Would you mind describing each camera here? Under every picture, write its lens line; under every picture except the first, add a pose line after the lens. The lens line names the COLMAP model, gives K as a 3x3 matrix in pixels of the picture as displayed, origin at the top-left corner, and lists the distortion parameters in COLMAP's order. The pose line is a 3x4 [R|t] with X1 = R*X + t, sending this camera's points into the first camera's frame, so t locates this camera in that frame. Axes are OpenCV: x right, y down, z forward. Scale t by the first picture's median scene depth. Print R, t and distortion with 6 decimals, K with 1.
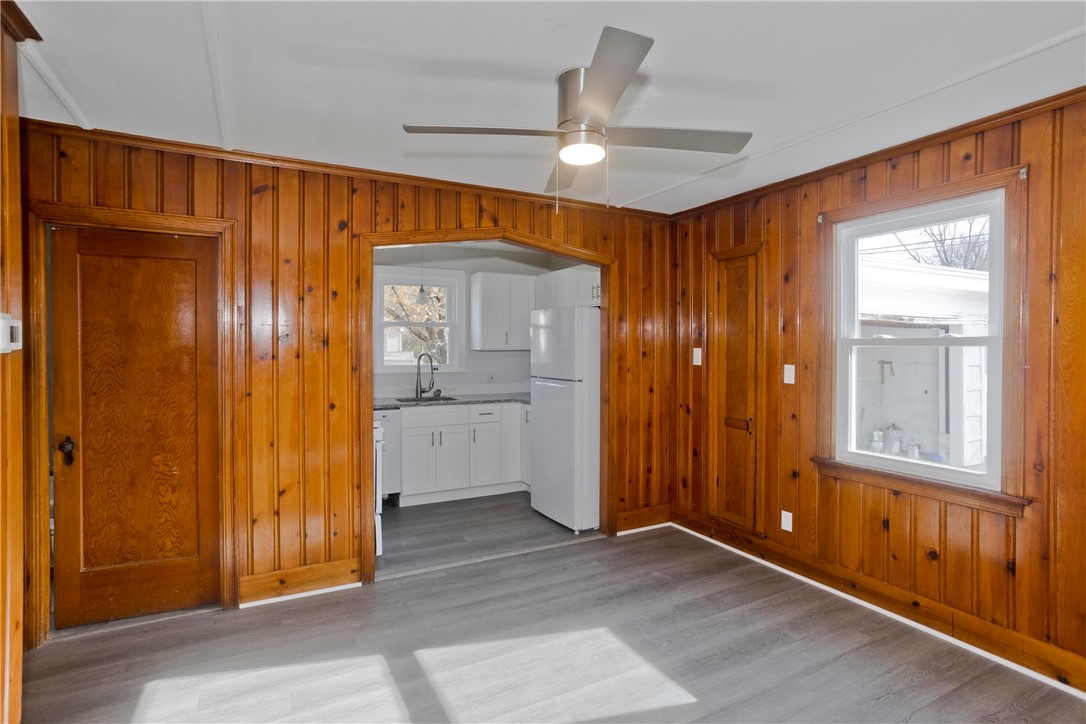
lens RADIAL K [[524.9, 0, 553.1], [0, 524.9, 355.1], [0, 0, 1]] dist [-0.032374, 0.020000]
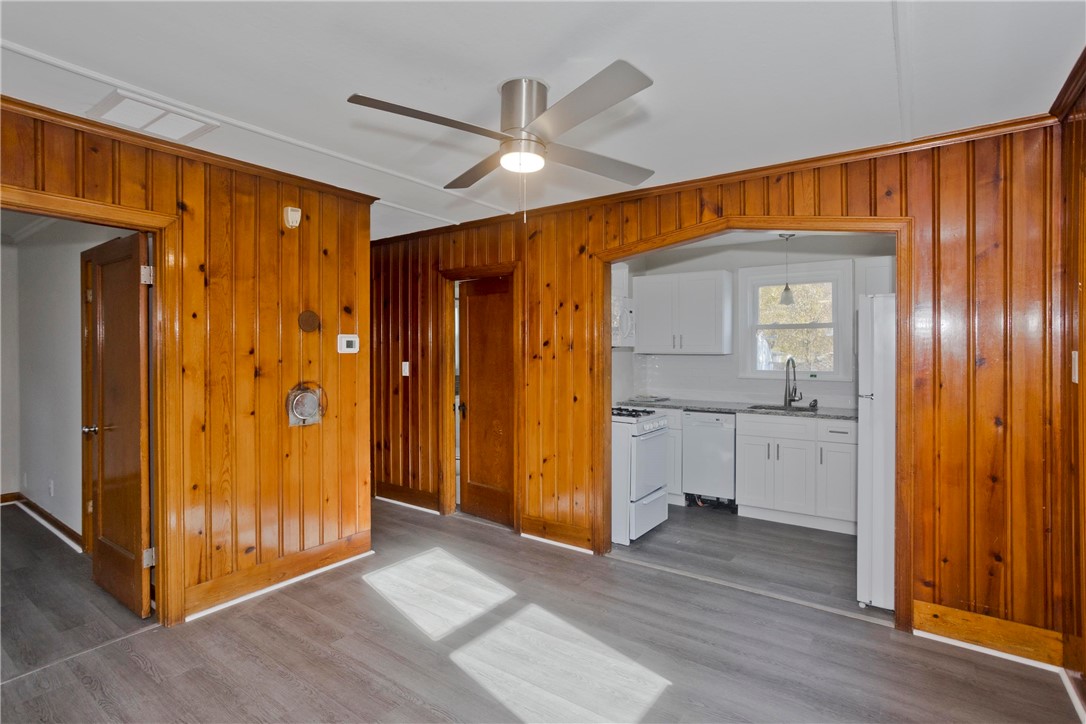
lens RADIAL K [[524.9, 0, 541.1], [0, 524.9, 357.1], [0, 0, 1]] dist [-0.032374, 0.020000]
pose [[0.461681, 0.008102, -0.887009, 0.564978], [-0.012890, 0.999914, 0.002424, -0.001641], [0.886952, 0.010315, 0.461746, 0.318869]]
